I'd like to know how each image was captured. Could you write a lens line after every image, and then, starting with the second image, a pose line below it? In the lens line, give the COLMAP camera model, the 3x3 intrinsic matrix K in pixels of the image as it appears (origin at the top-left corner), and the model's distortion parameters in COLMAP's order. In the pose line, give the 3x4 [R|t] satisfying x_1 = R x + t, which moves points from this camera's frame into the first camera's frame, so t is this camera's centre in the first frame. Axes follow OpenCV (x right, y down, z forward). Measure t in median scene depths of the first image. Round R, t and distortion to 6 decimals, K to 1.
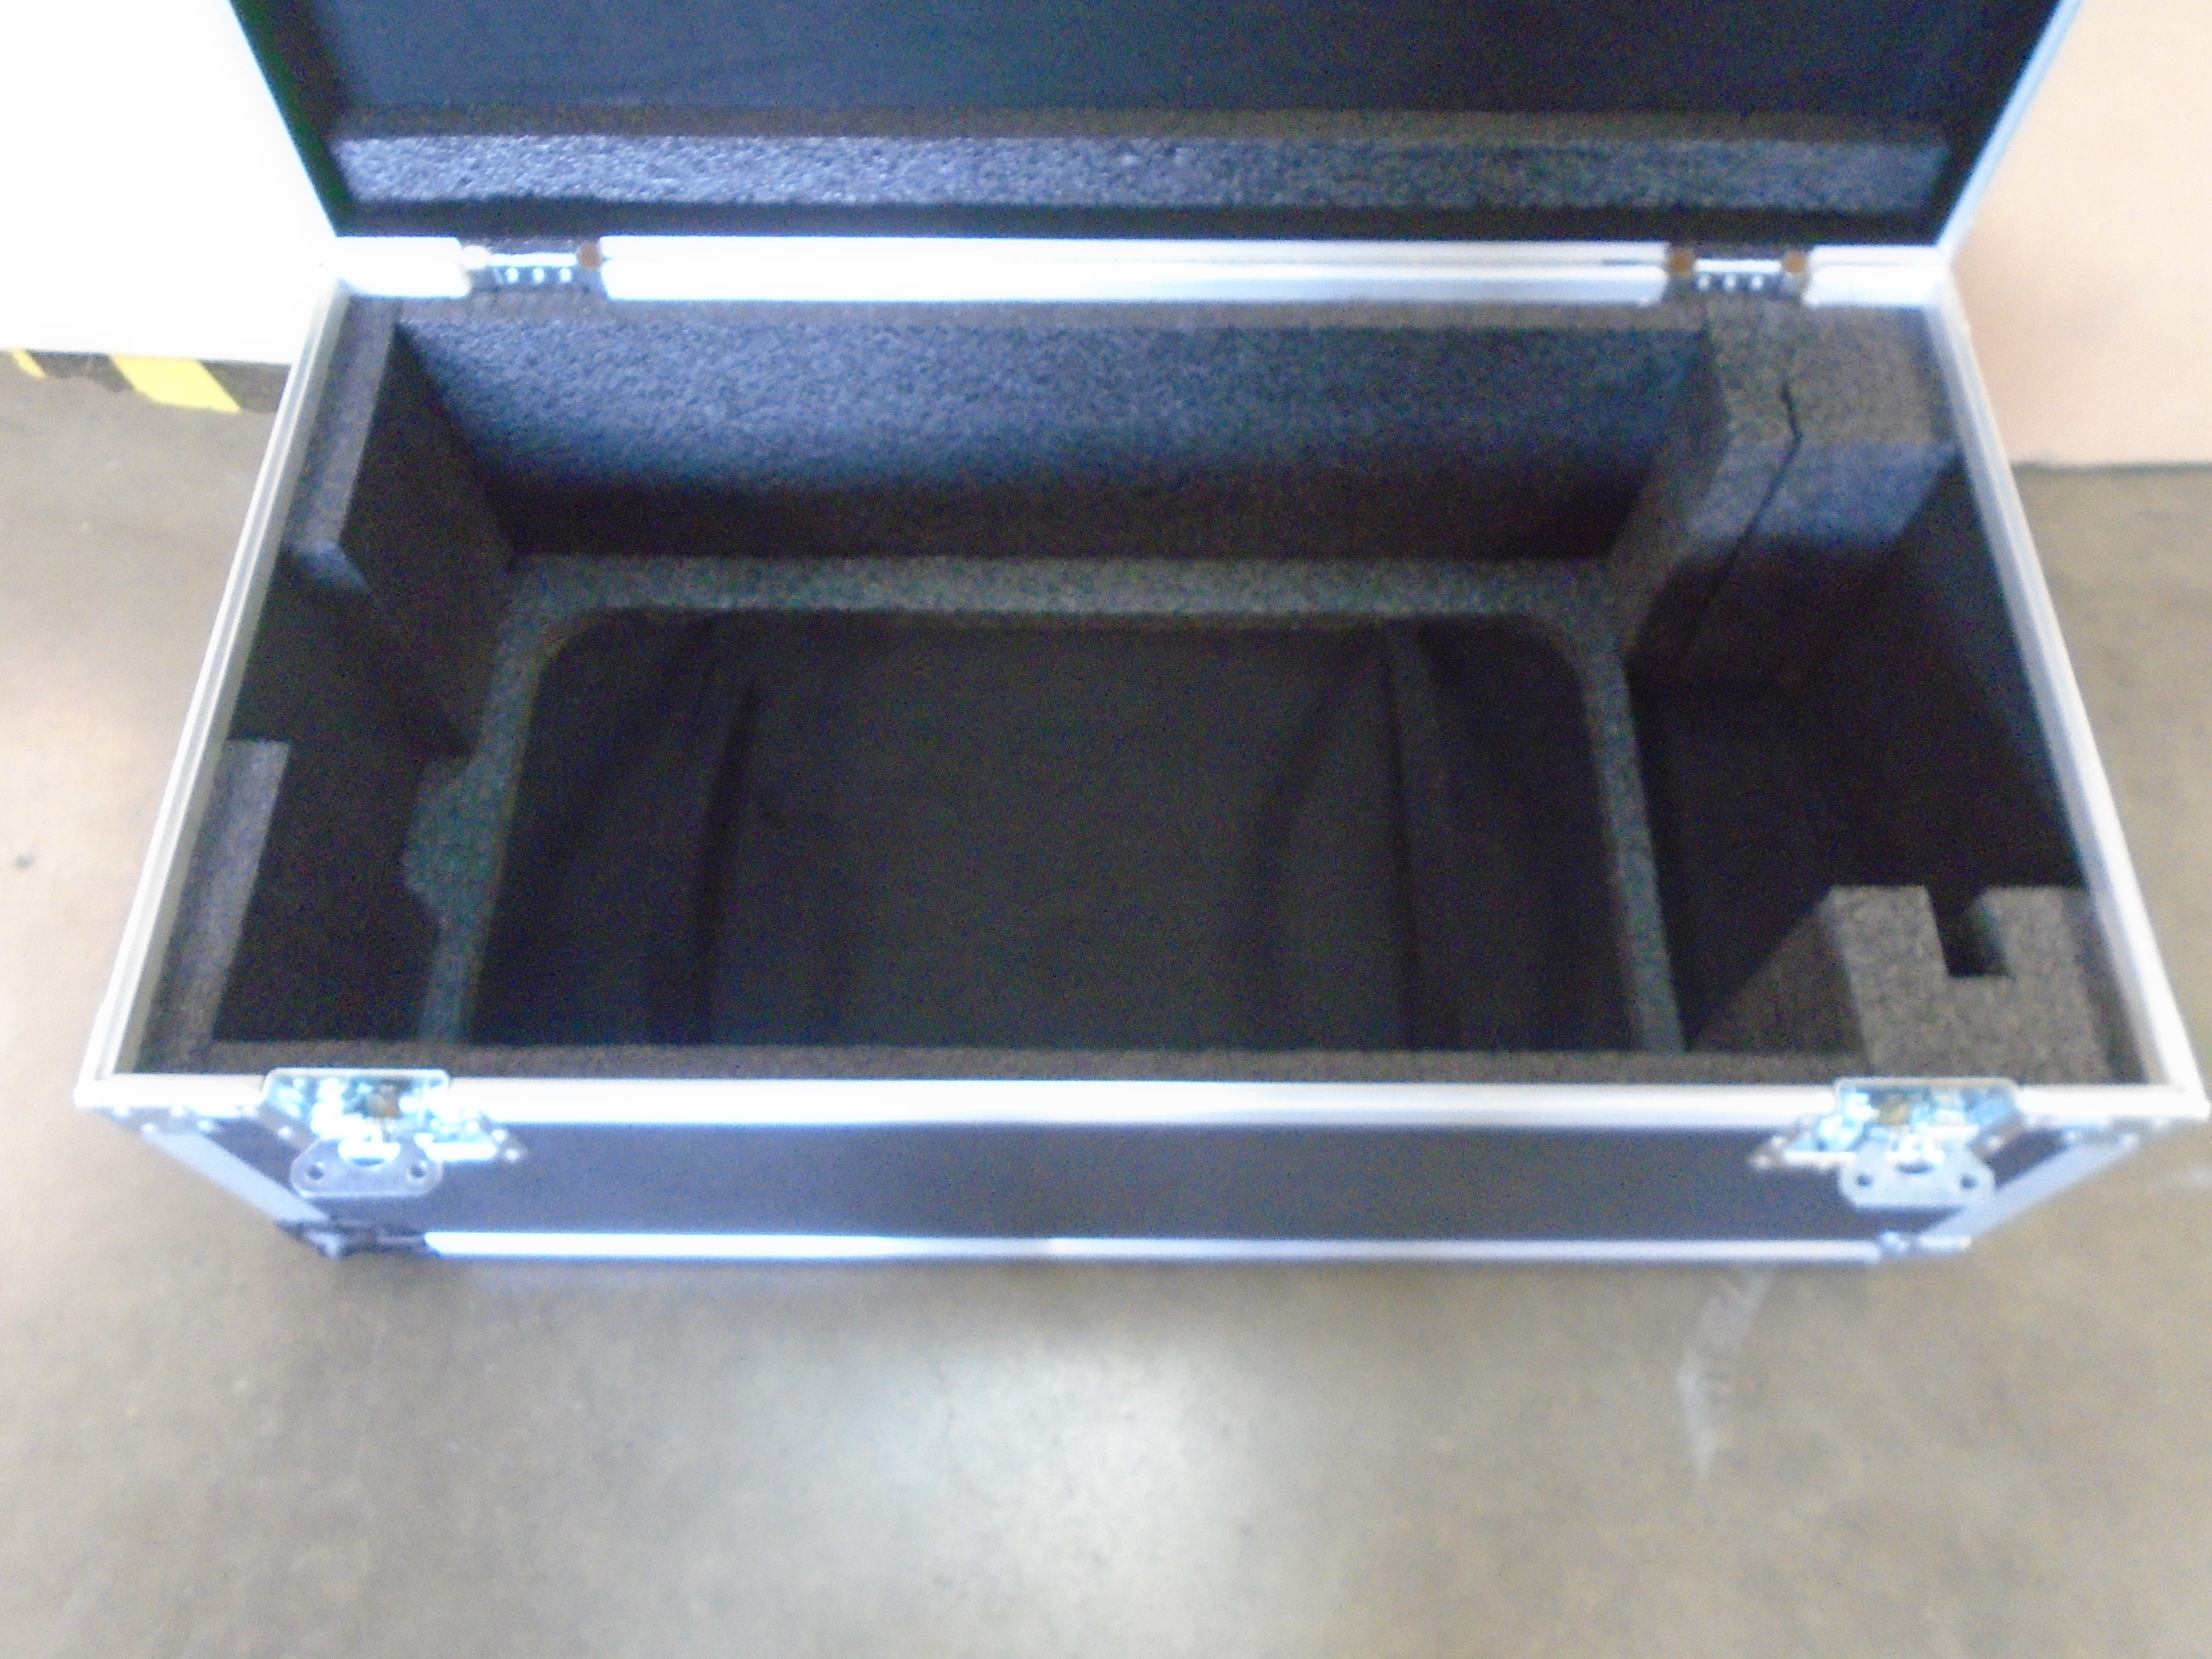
lens RADIAL K [[1715.6, 0, 1095.4], [0, 1715.6, 821.6], [0, 0, 1]] dist [-0.004773, -0.001912]
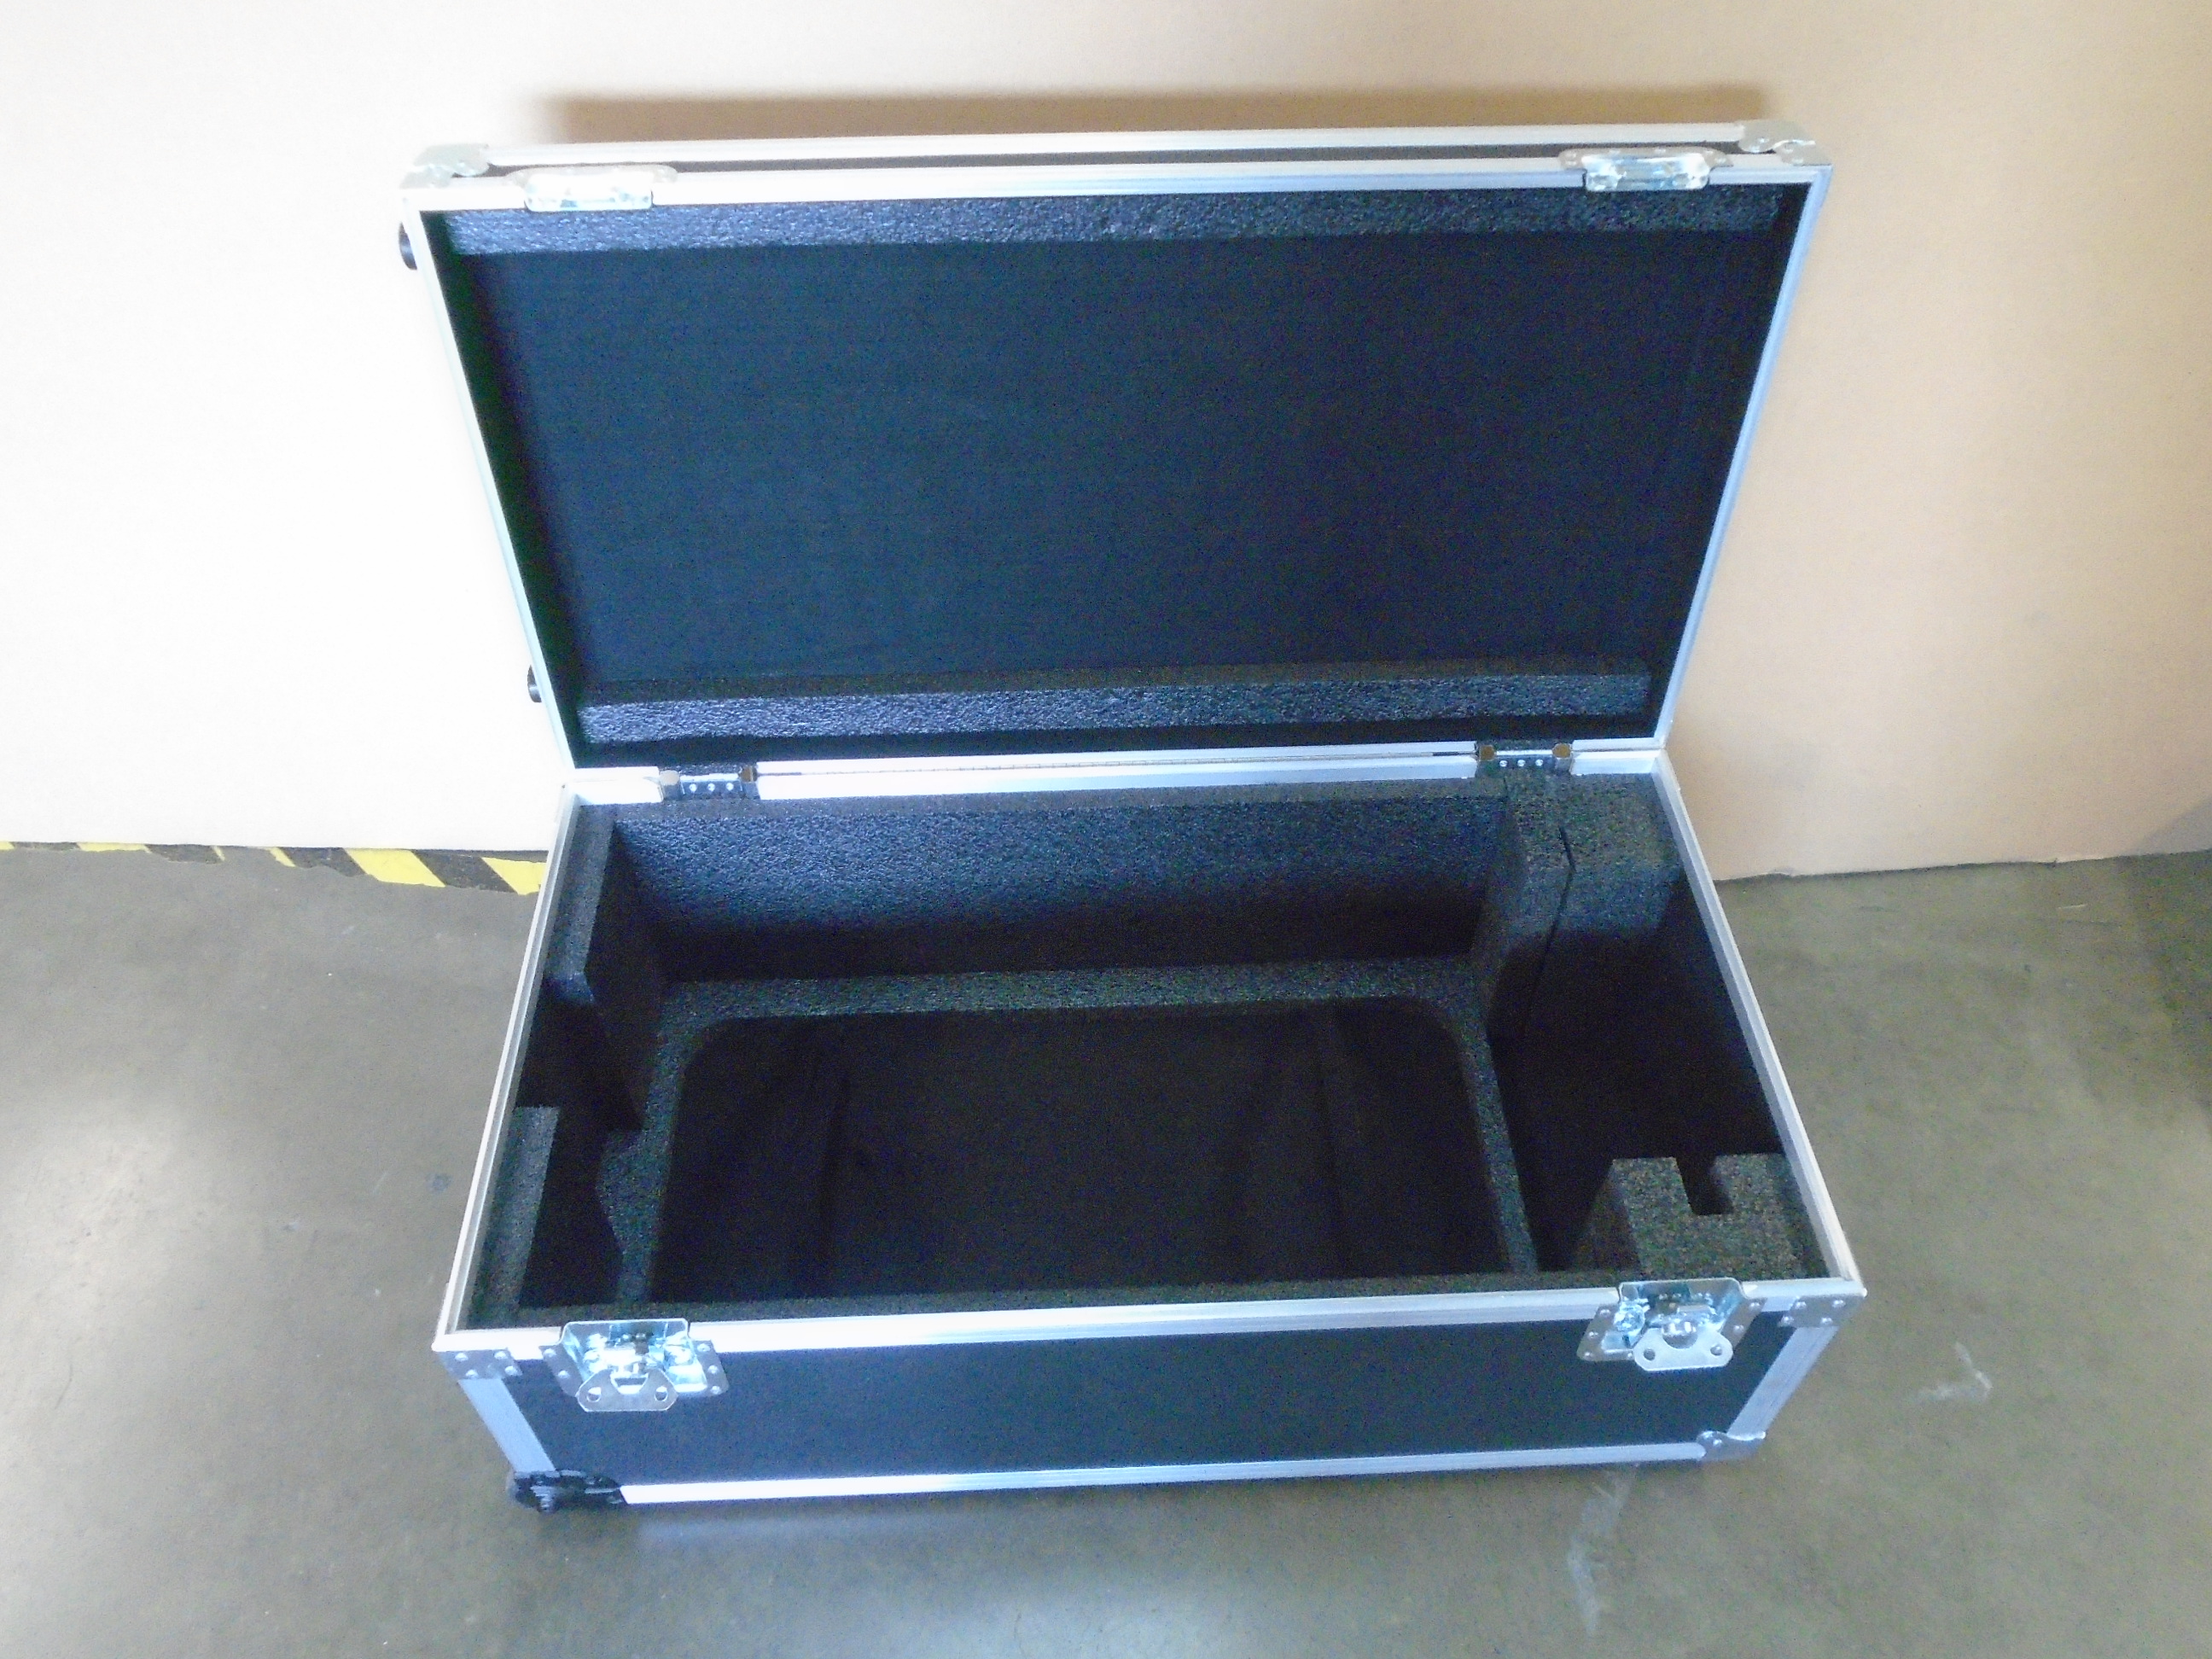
lens RADIAL K [[1715.6, 0, 1097.9], [0, 1715.6, 823.5], [0, 0, 1]] dist [-0.004773, -0.001912]
pose [[0.998898, -0.035948, 0.030177, -0.041881], [0.042352, 0.967466, -0.249432, 0.090316], [-0.020229, 0.250435, 0.967922, -0.418098]]
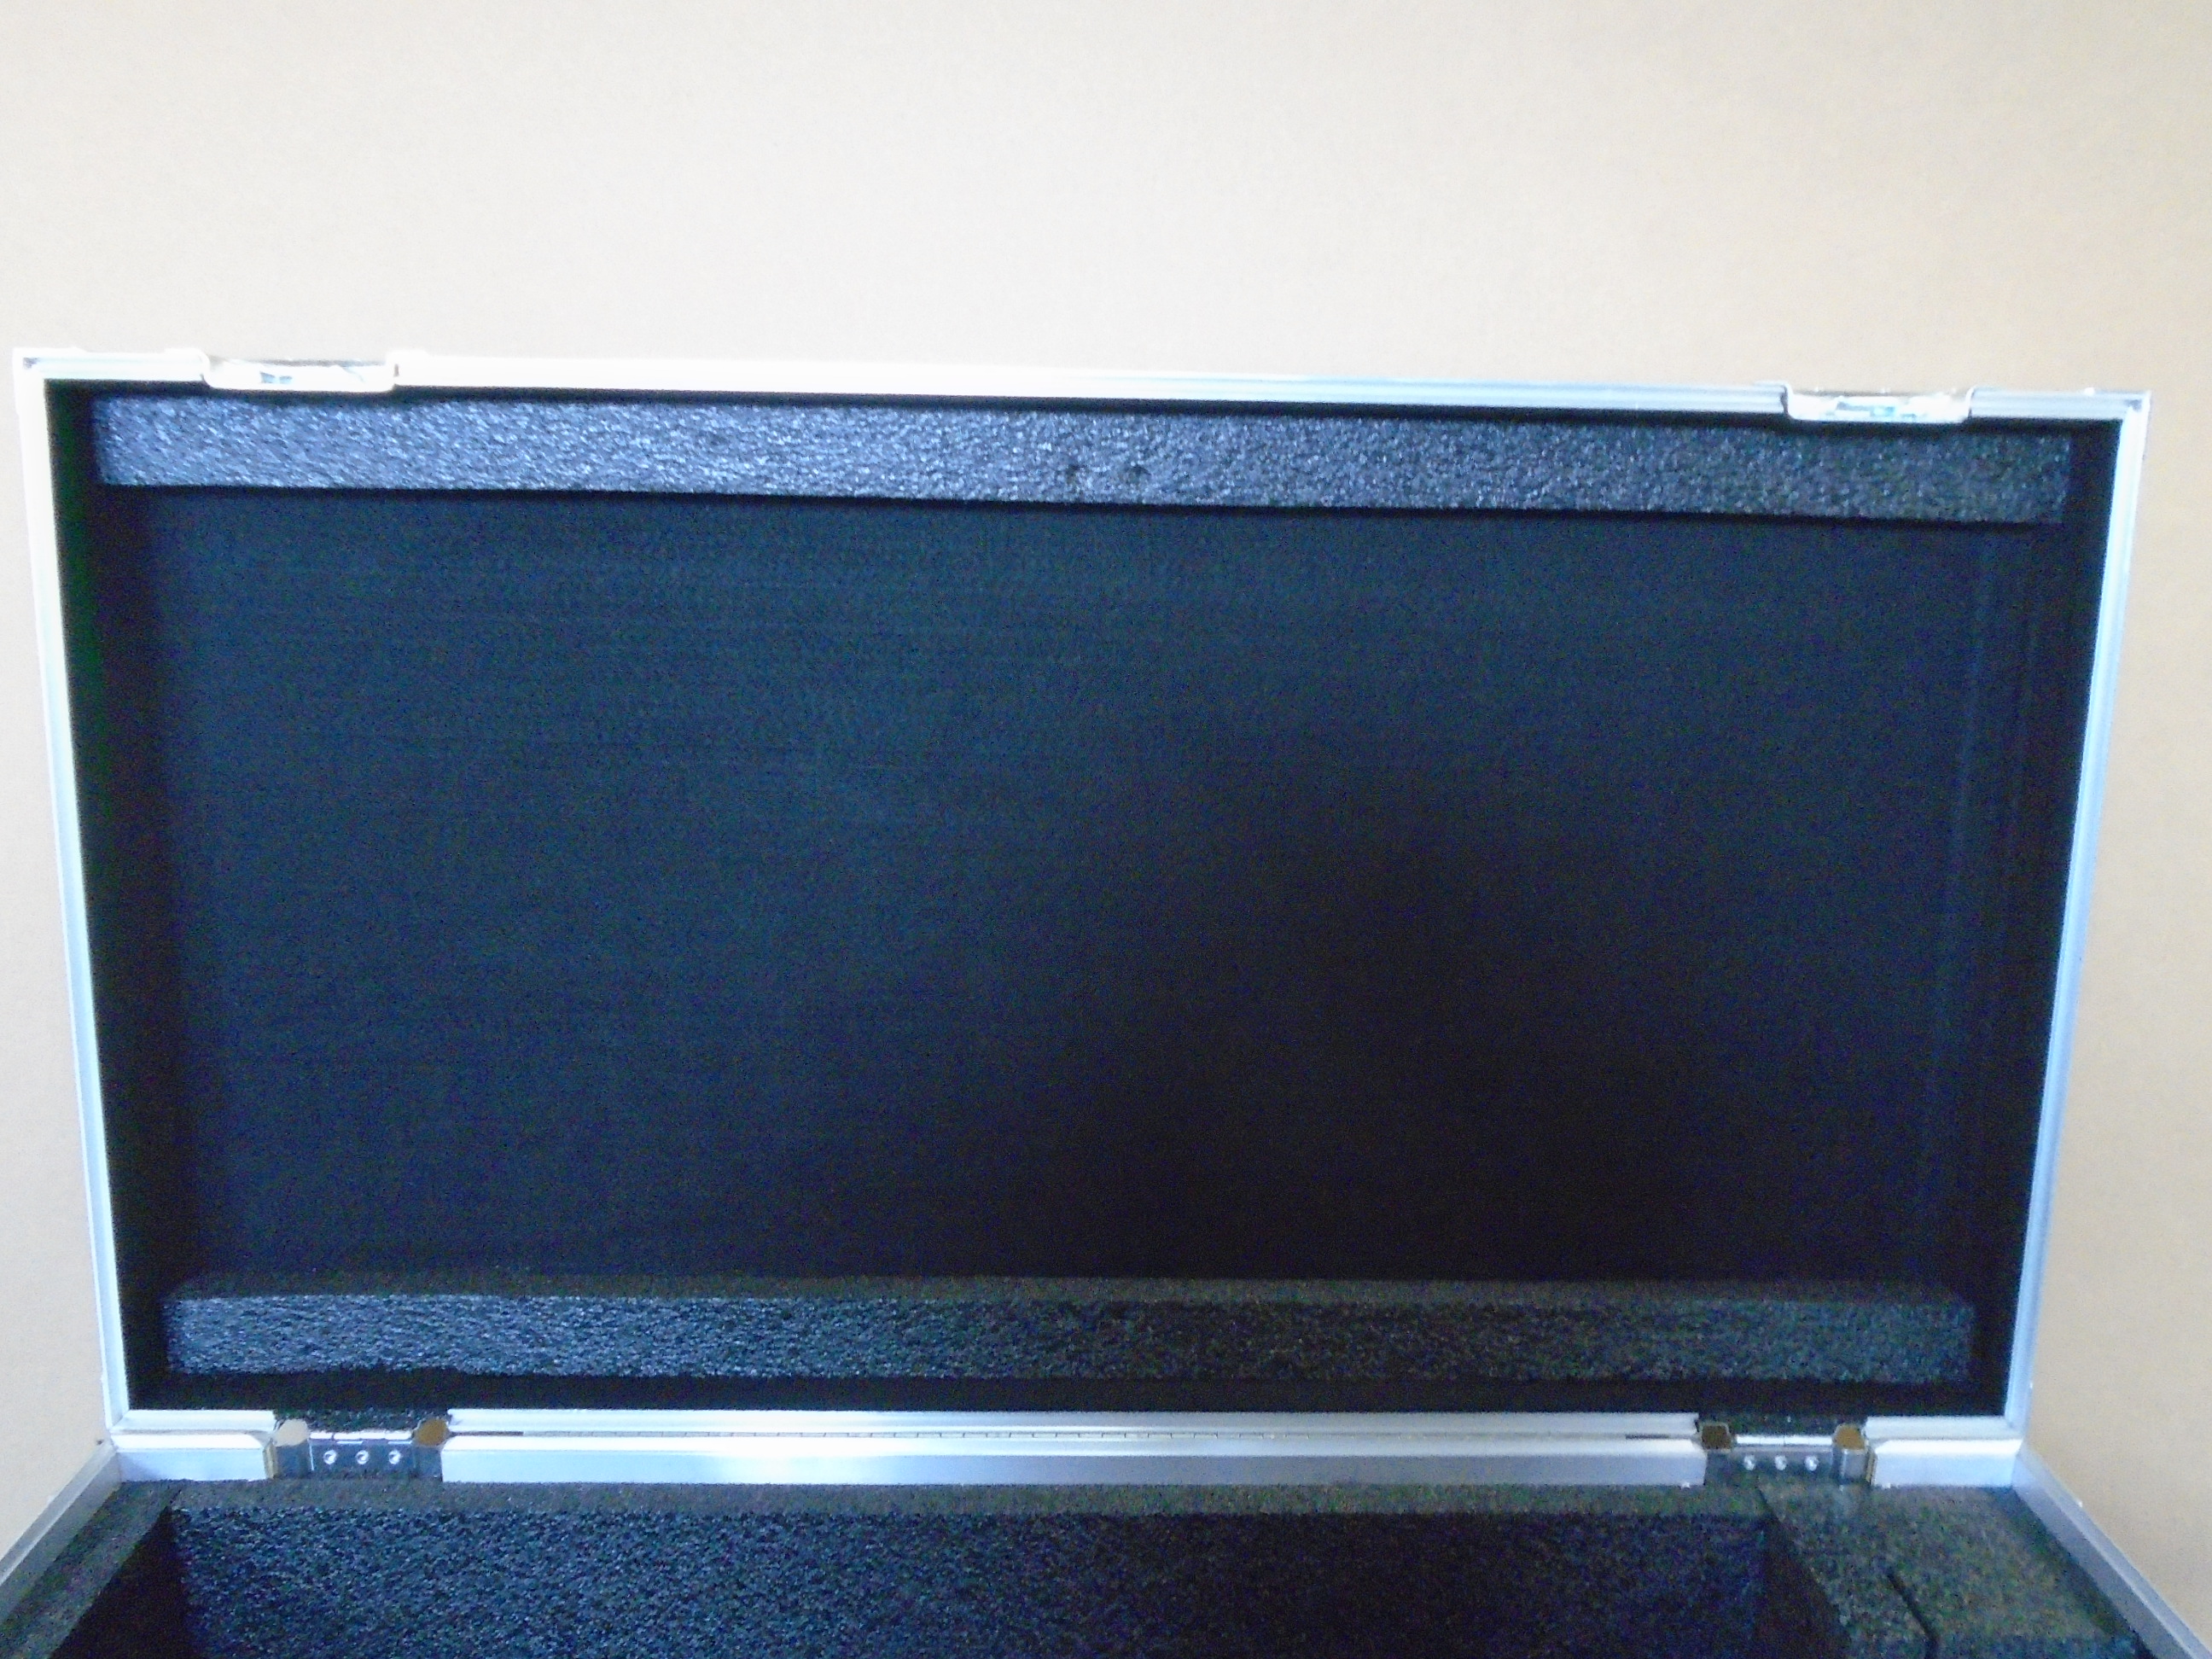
lens RADIAL K [[1715.6, 0, 1092.7], [0, 1715.6, 833.2], [0, 0, 1]] dist [-0.004773, -0.001912]
pose [[0.999488, 0.010644, 0.030187, 0.000934], [0.015067, 0.675613, -0.737103, 0.095926], [-0.028240, 0.737180, 0.675106, 0.208738]]
